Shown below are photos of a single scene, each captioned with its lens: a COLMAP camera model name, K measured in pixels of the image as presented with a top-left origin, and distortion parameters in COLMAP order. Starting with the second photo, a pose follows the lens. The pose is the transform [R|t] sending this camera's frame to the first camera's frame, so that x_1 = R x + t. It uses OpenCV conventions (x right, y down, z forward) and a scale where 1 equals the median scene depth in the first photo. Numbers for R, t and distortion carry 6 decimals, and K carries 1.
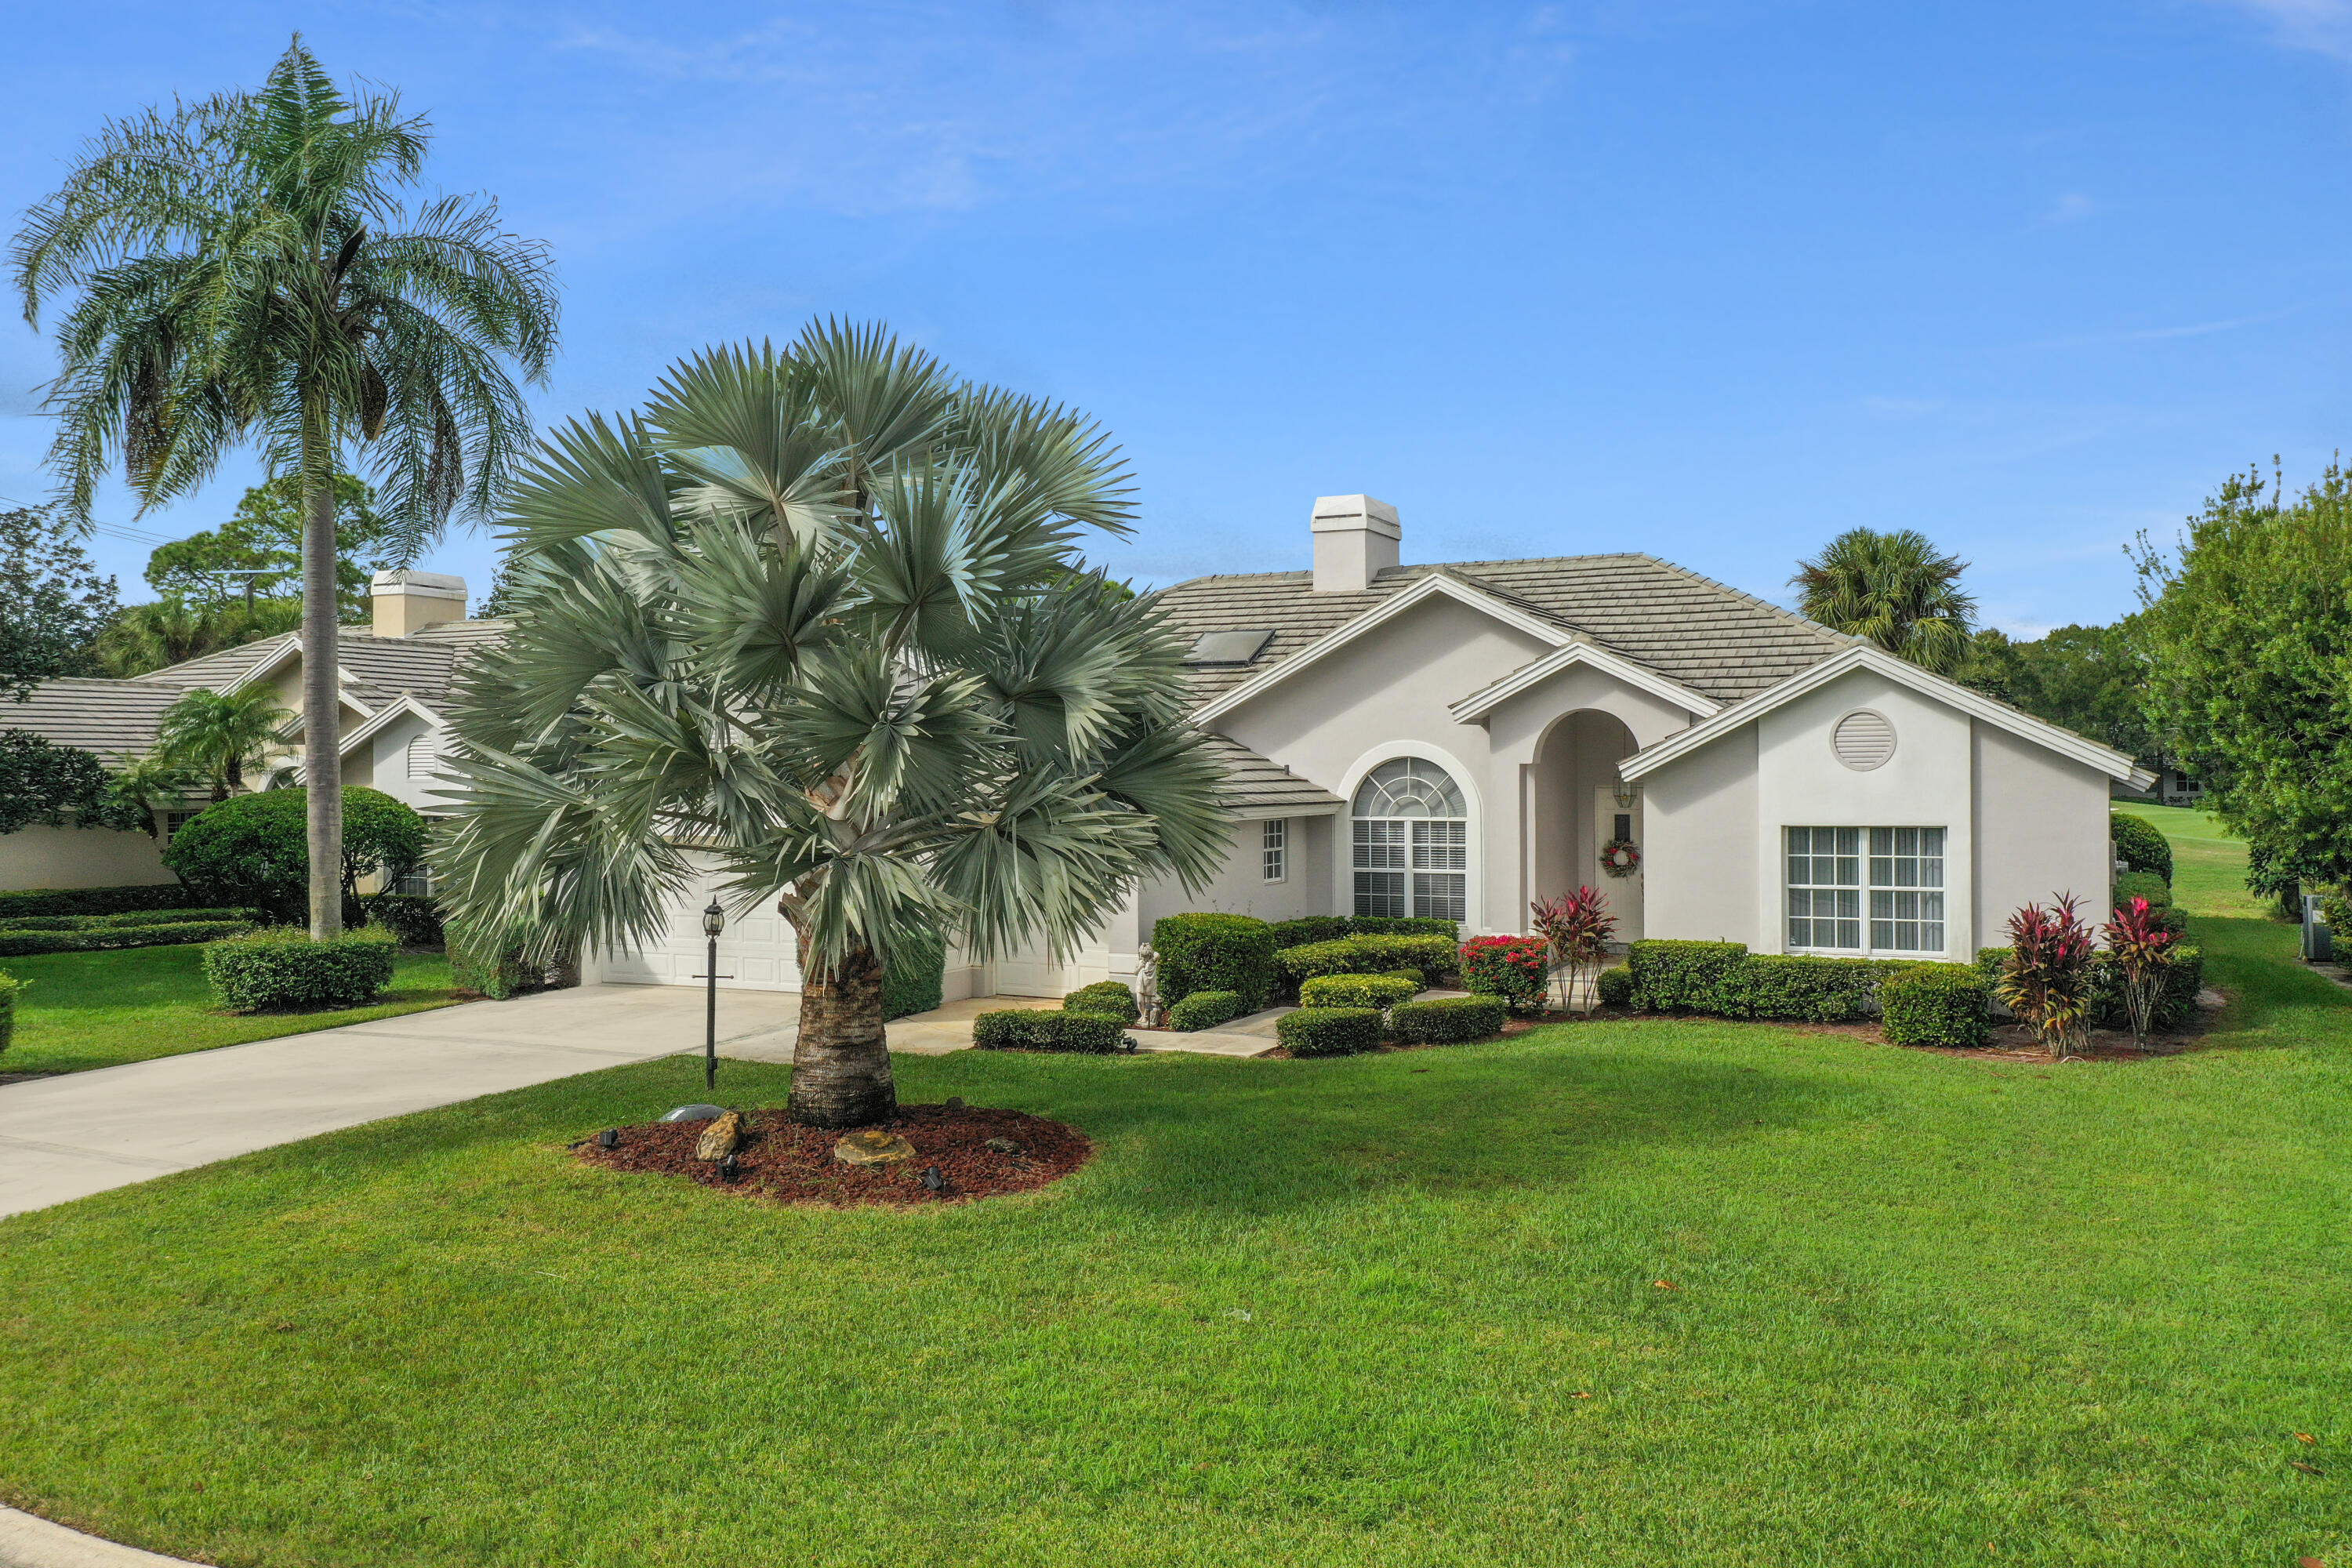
lens RADIAL K [[1854.5, 0, 1184.3], [0, 1854.5, 779.7], [0, 0, 1]] dist [0.010595, 0.004322]
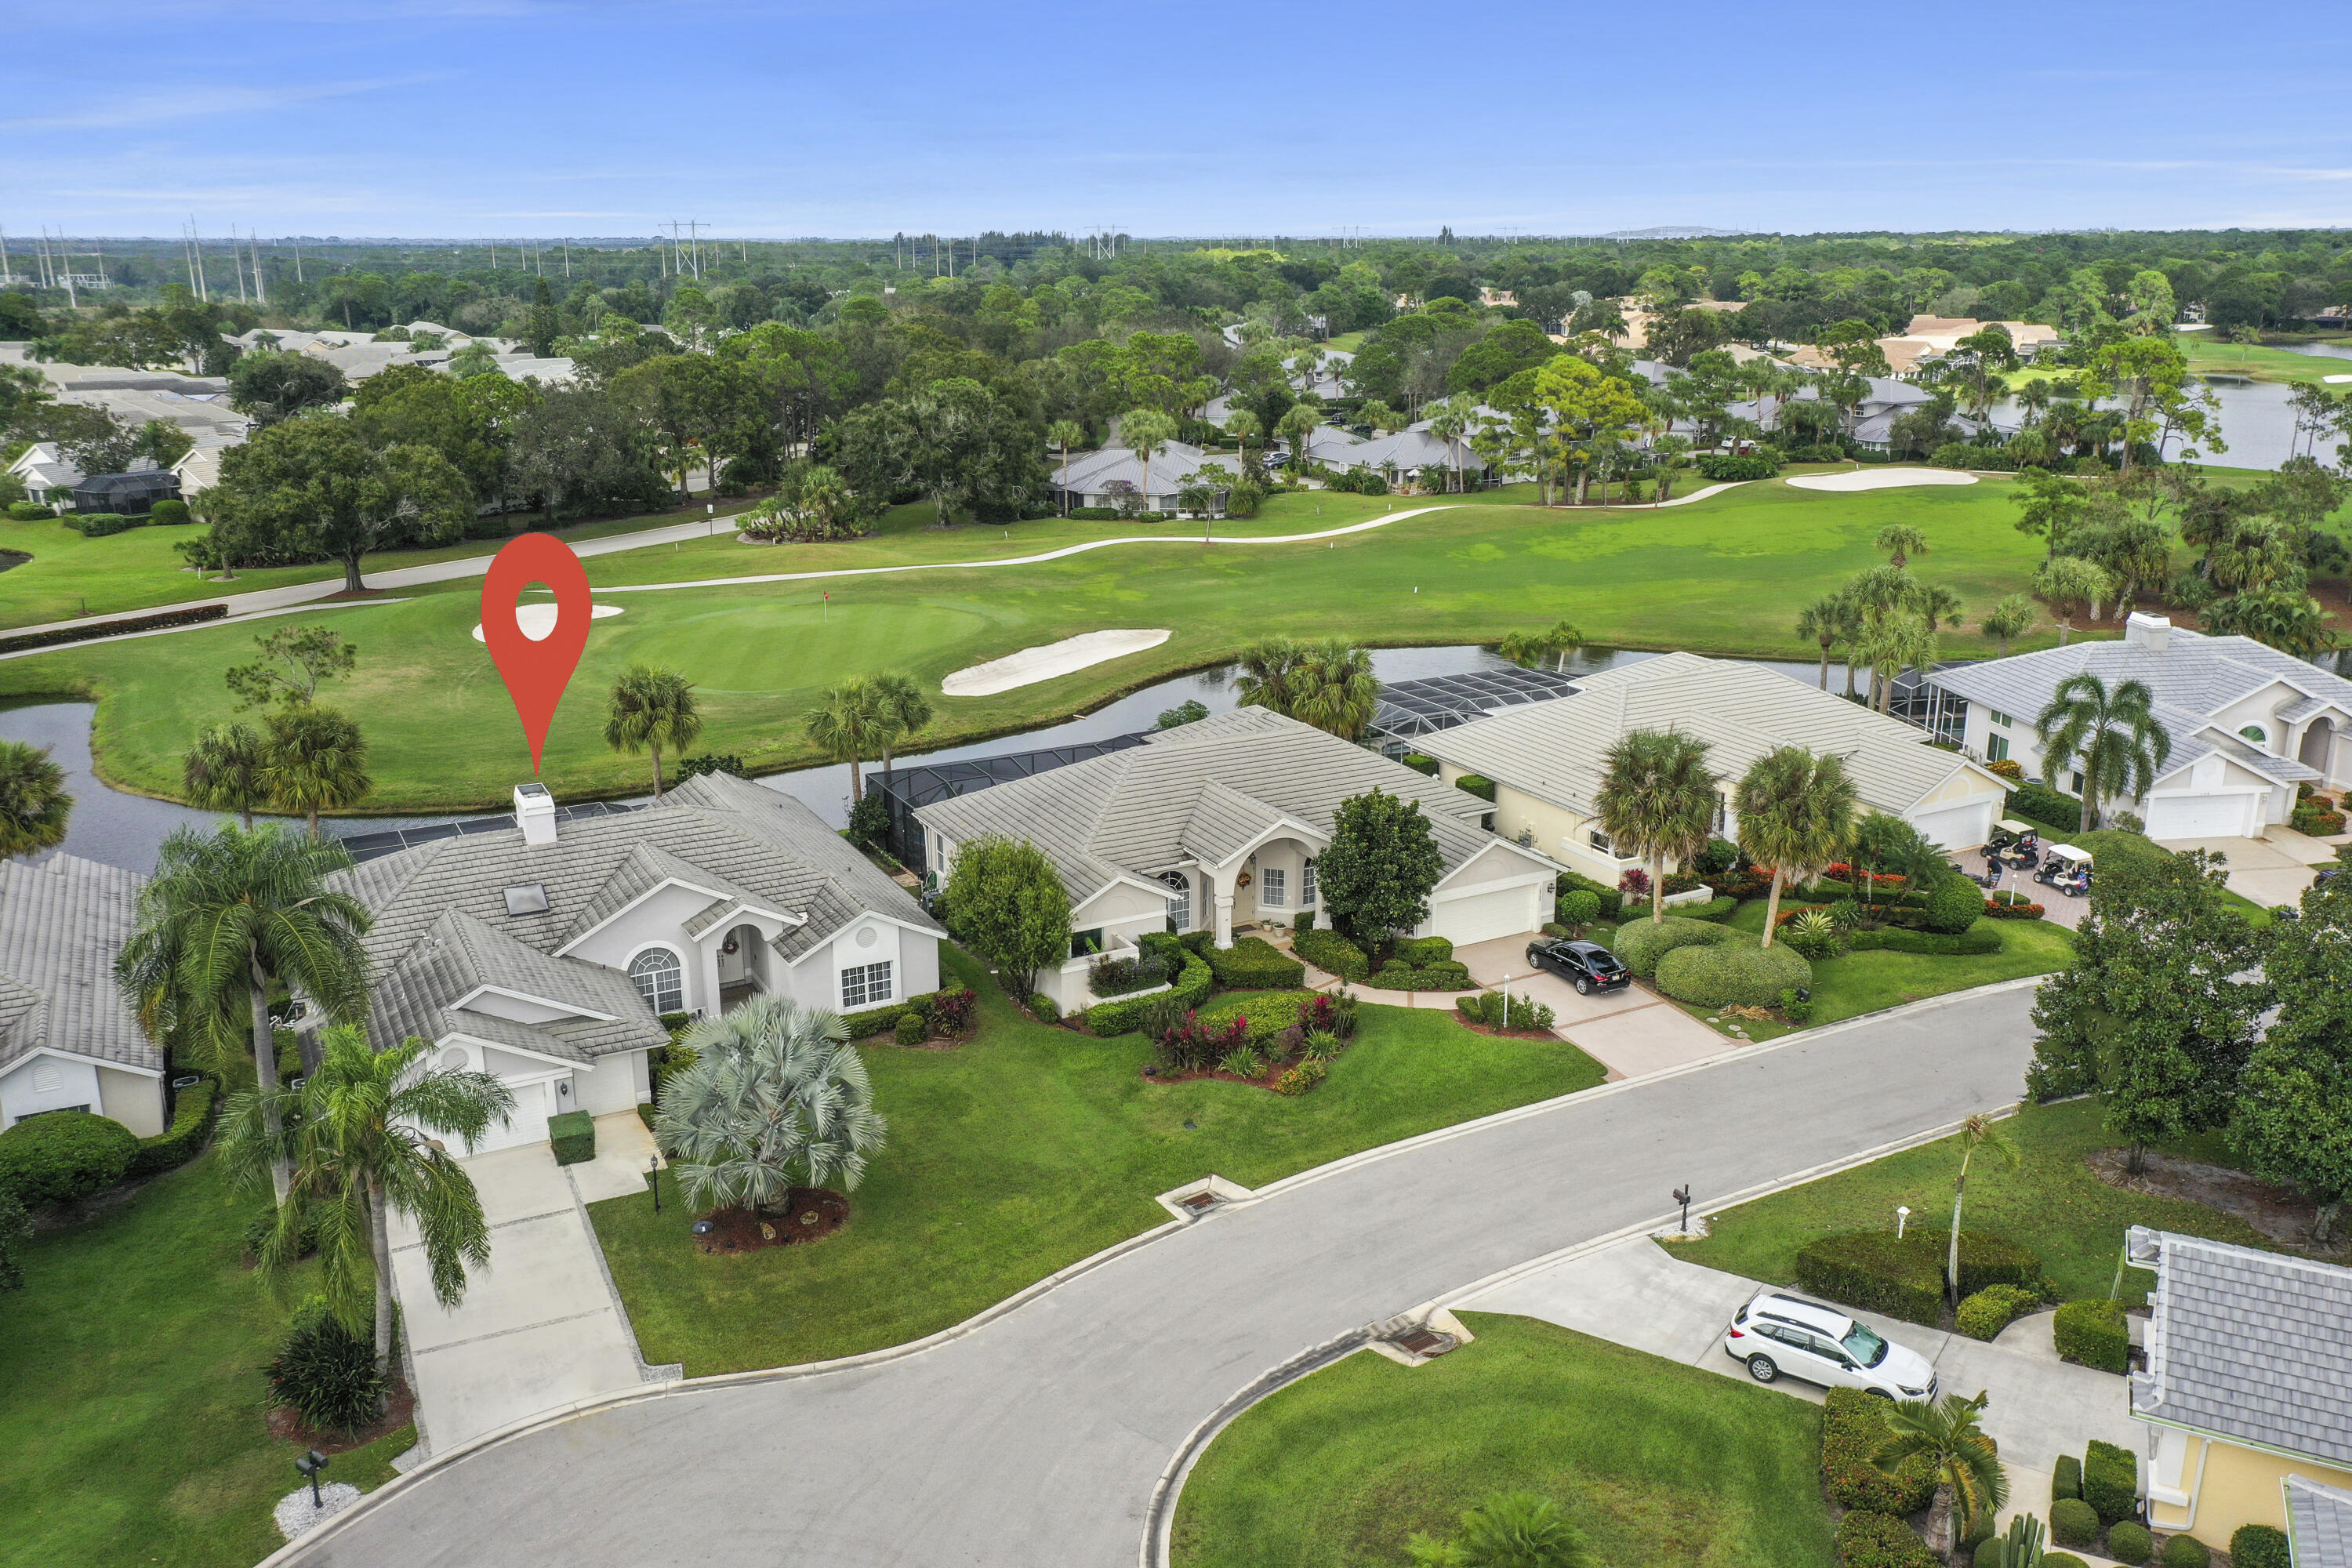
lens RADIAL K [[1854.5, 0, 1191.1], [0, 1854.5, 774.5], [0, 0, 1]] dist [0.010595, 0.004322]
pose [[0.591953, -0.219383, 0.775540, -1.493897], [-0.004275, 0.961373, 0.275214, -1.046070], [-0.805961, -0.166229, 0.568150, -0.986567]]
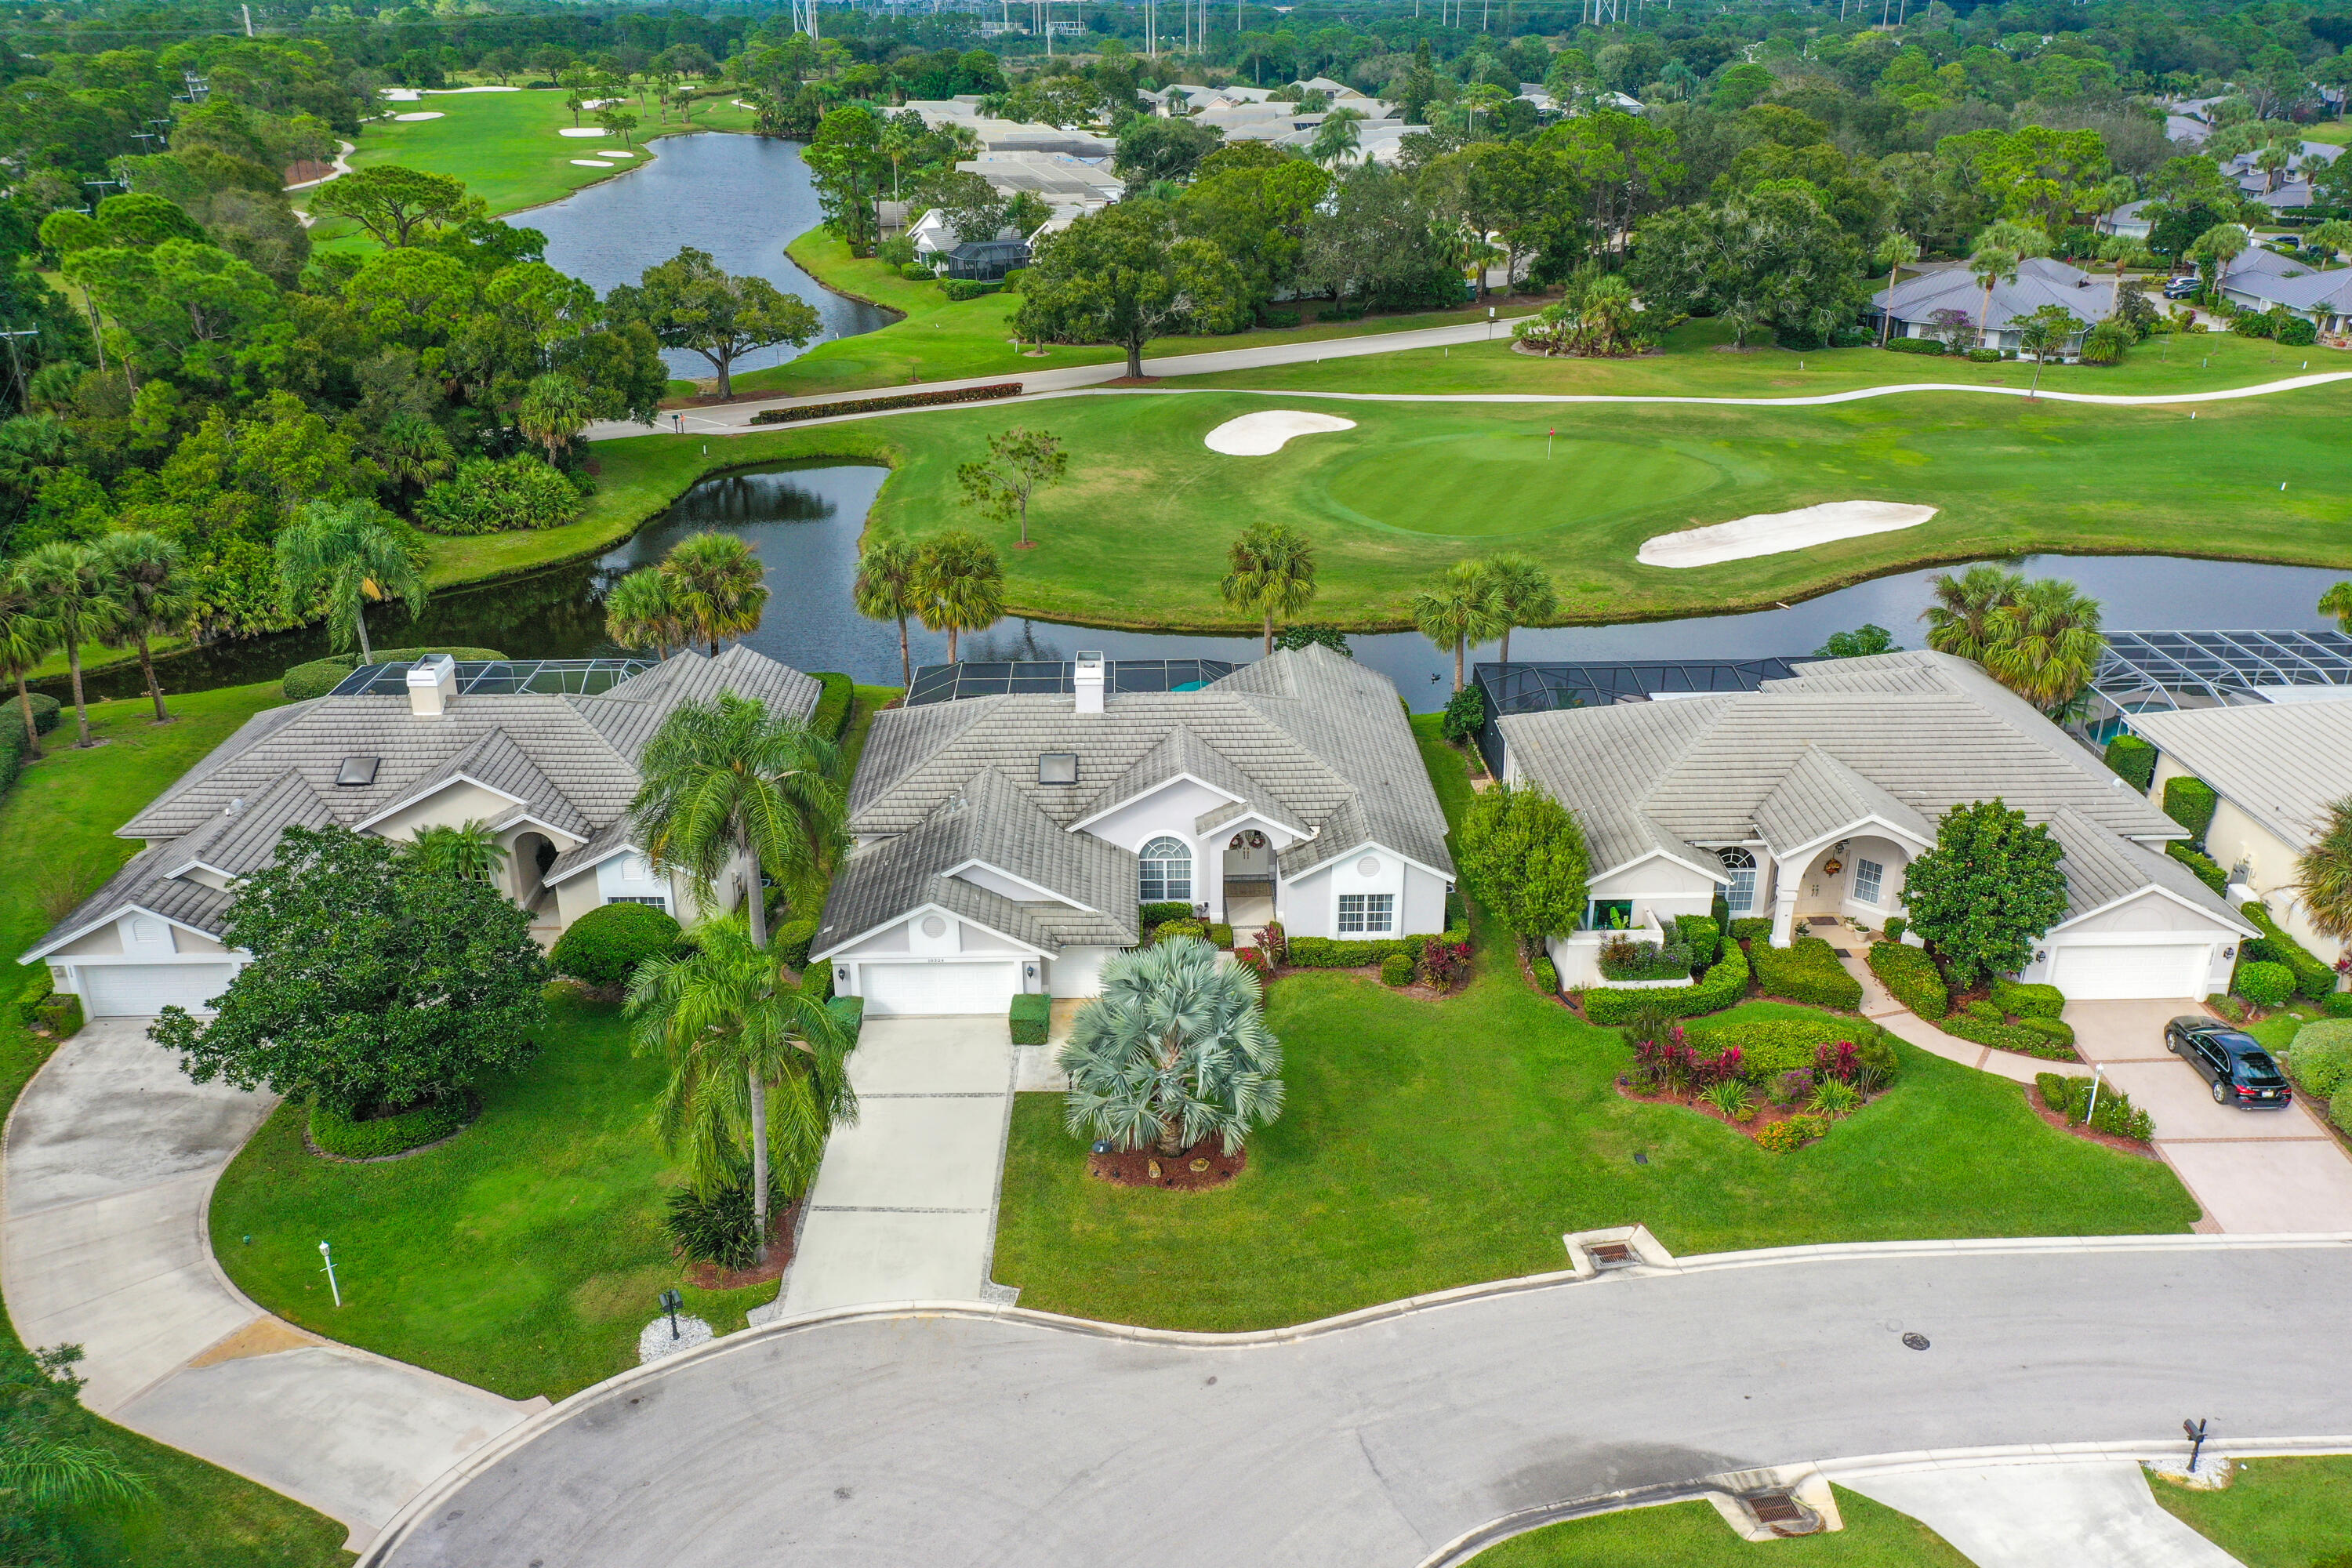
lens RADIAL K [[1854.5, 0, 1191.4], [0, 1854.5, 803.7], [0, 0, 1]] dist [0.010595, 0.004322]
pose [[0.893406, -0.182106, 0.410685, -0.966800], [-0.001054, 0.913307, 0.407271, -1.209795], [-0.449248, -0.364291, 0.815762, -1.074354]]
